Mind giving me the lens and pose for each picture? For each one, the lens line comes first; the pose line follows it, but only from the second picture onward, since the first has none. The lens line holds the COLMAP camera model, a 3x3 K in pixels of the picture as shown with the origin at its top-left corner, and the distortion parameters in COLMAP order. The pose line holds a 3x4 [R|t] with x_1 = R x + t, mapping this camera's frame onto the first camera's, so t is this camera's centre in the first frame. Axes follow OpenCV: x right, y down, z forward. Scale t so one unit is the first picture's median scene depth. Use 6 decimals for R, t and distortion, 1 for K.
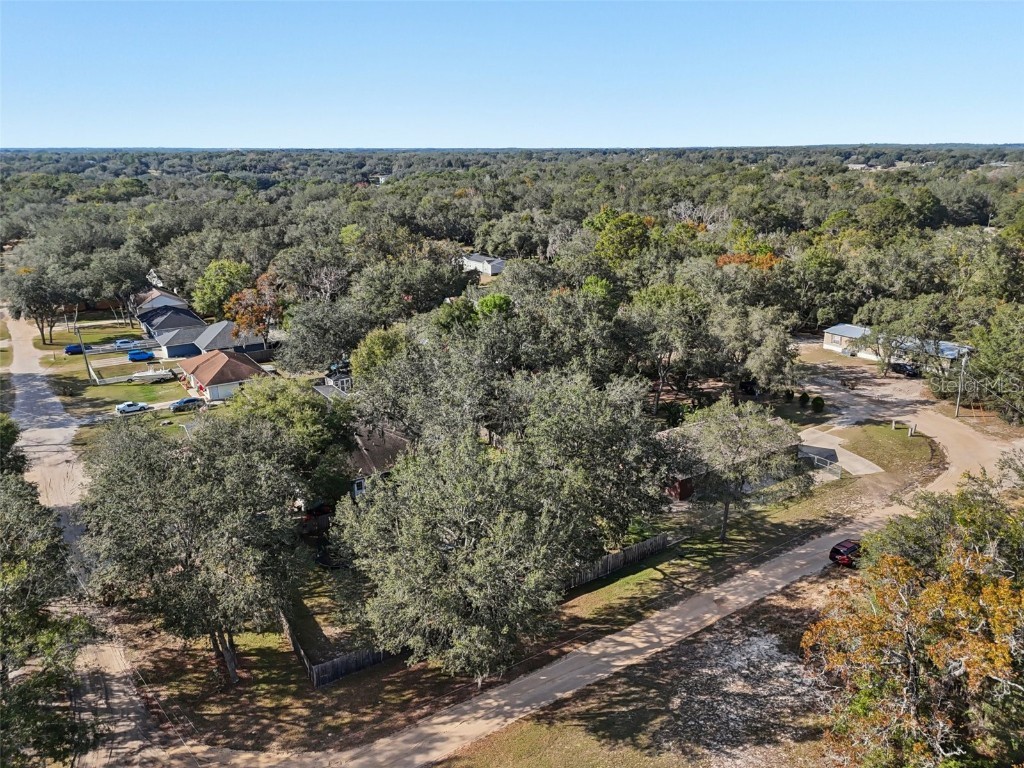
lens RADIAL K [[773.8, 0, 512.0], [0, 773.8, 384.0], [0, 0, 1]] dist [0.008750, 0.002992]
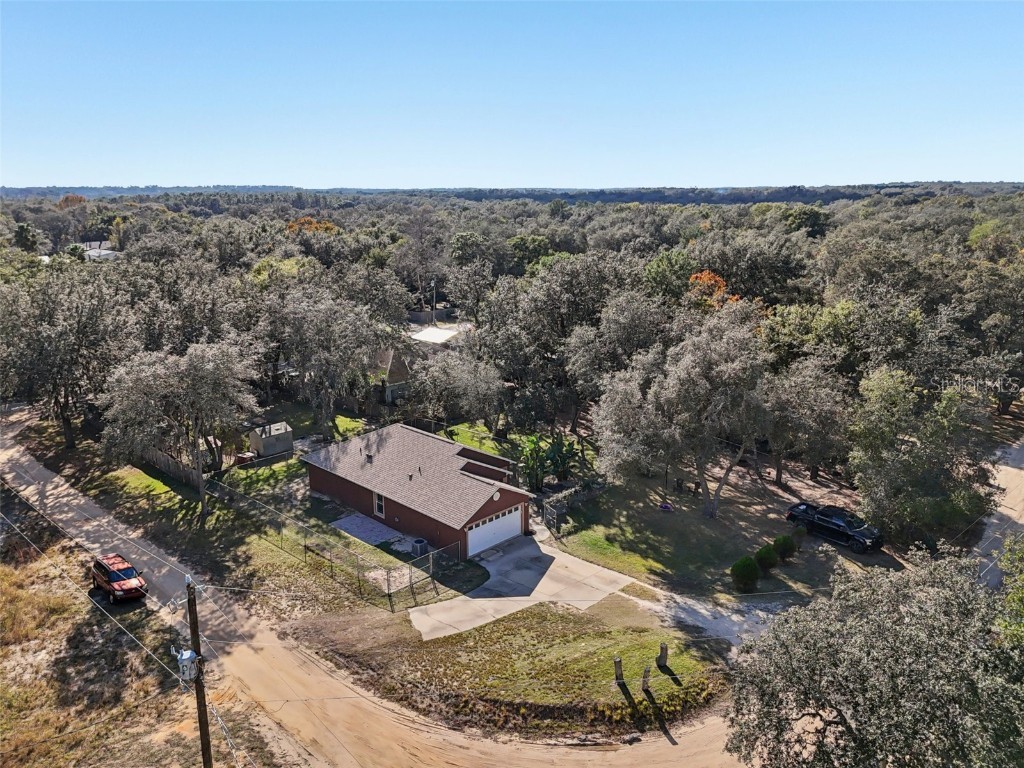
lens RADIAL K [[773.8, 0, 512.0], [0, 773.8, 384.0], [0, 0, 1]] dist [0.008750, 0.002992]
pose [[0.209429, 0.249369, -0.945492, 1.311104], [-0.288567, 0.939632, 0.183905, -0.202528], [0.934275, 0.234322, 0.268745, 1.282822]]
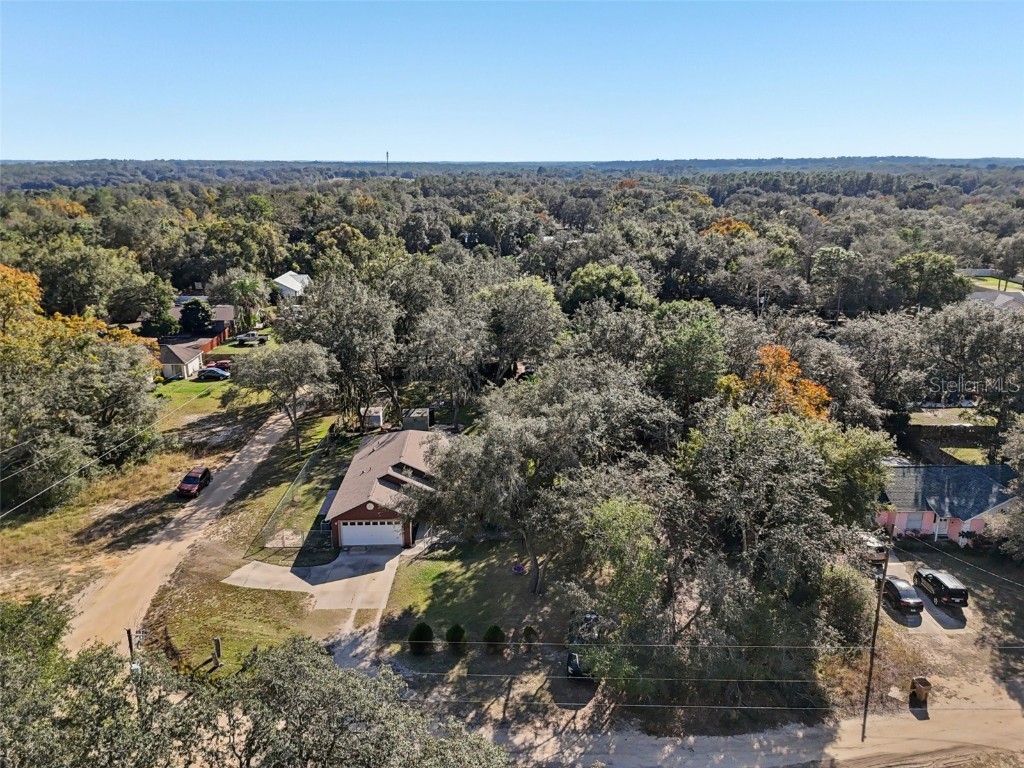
lens RADIAL K [[773.8, 0, 512.0], [0, 773.8, 384.0], [0, 0, 1]] dist [0.008750, 0.002992]
pose [[-0.518058, 0.250046, -0.817981, 1.246731], [-0.248892, 0.870866, 0.423845, -0.562843], [0.818333, 0.423165, -0.388925, 2.025263]]
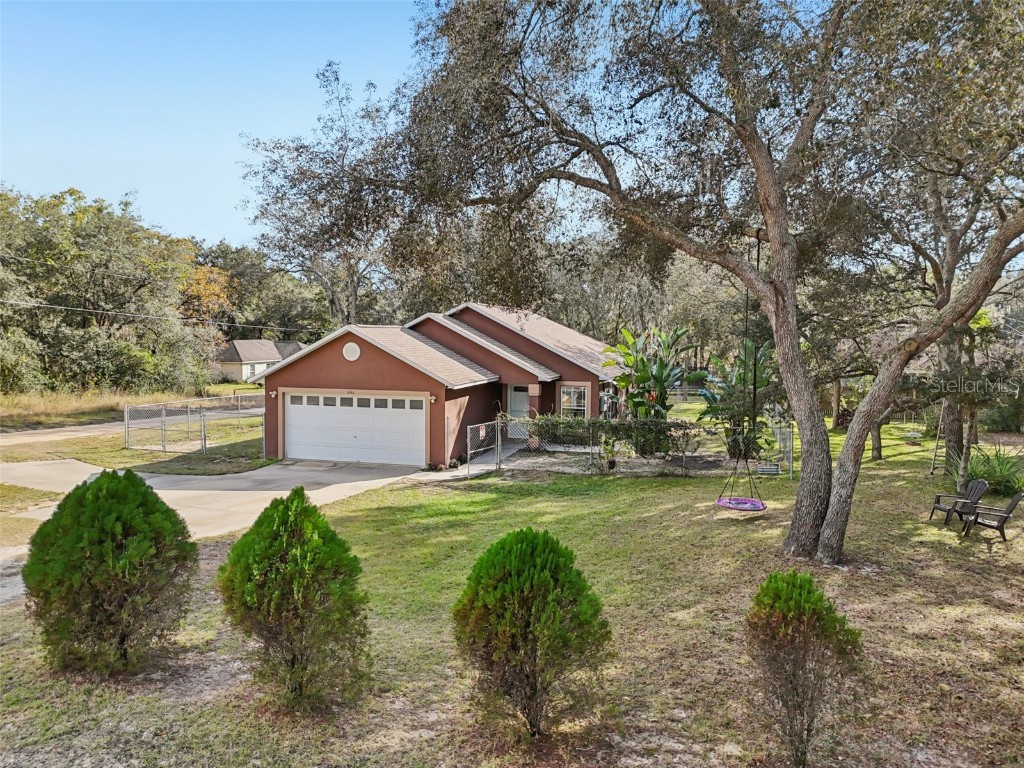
lens RADIAL K [[773.8, 0, 512.0], [0, 773.8, 384.0], [0, 0, 1]] dist [0.008750, 0.002992]
pose [[-0.762625, 0.044755, -0.645291, 0.725998], [-0.194257, 0.935707, 0.294475, -0.043052], [0.616983, 0.349926, -0.704900, 1.875023]]
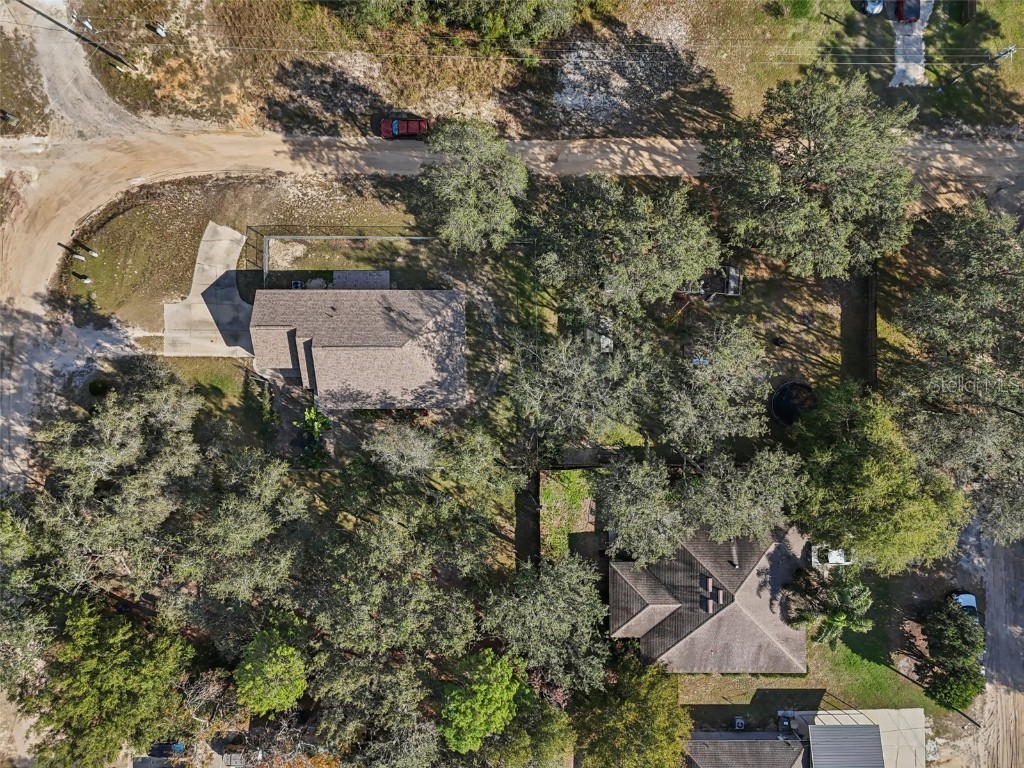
lens RADIAL K [[773.8, 0, 512.0], [0, 773.8, 384.0], [0, 0, 1]] dist [0.008750, 0.002992]
pose [[-0.843276, -0.537408, -0.008841, 0.159359], [0.150125, -0.251299, 0.956196, -1.023194], [-0.516090, 0.805010, 0.292593, 1.045043]]
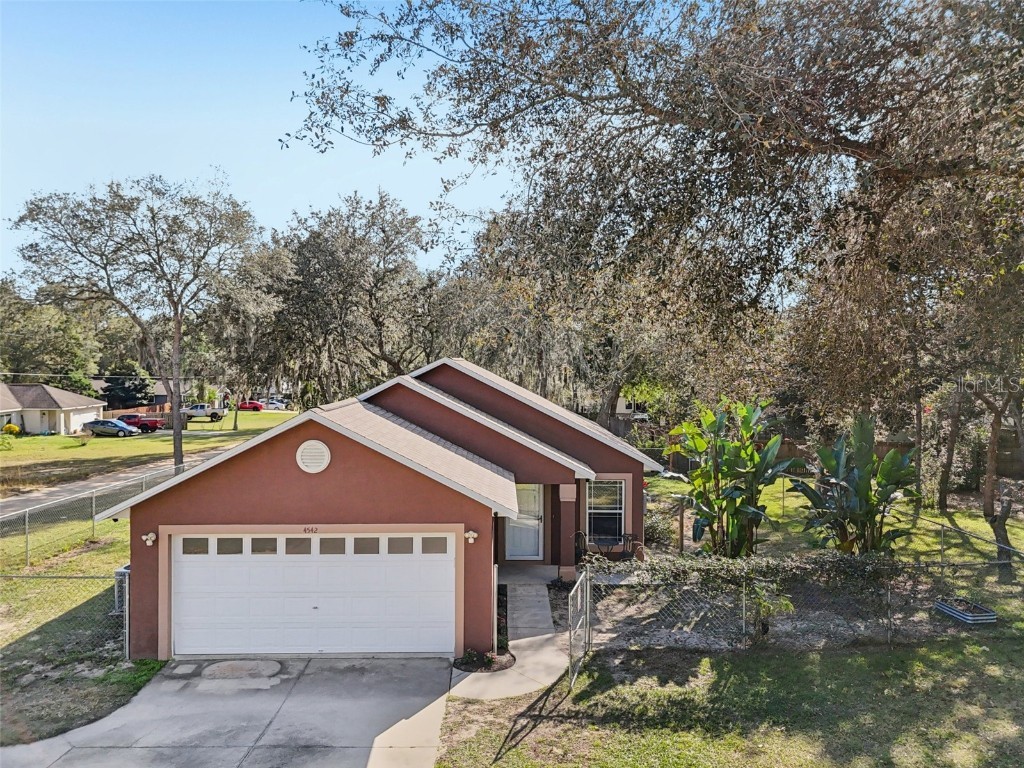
lens RADIAL K [[773.8, 0, 512.0], [0, 773.8, 384.0], [0, 0, 1]] dist [0.008750, 0.002992]
pose [[-0.533282, 0.030328, -0.845394, 0.684870], [-0.251127, 0.948631, 0.192444, 0.000084], [0.807803, 0.314929, -0.498271, 1.680079]]
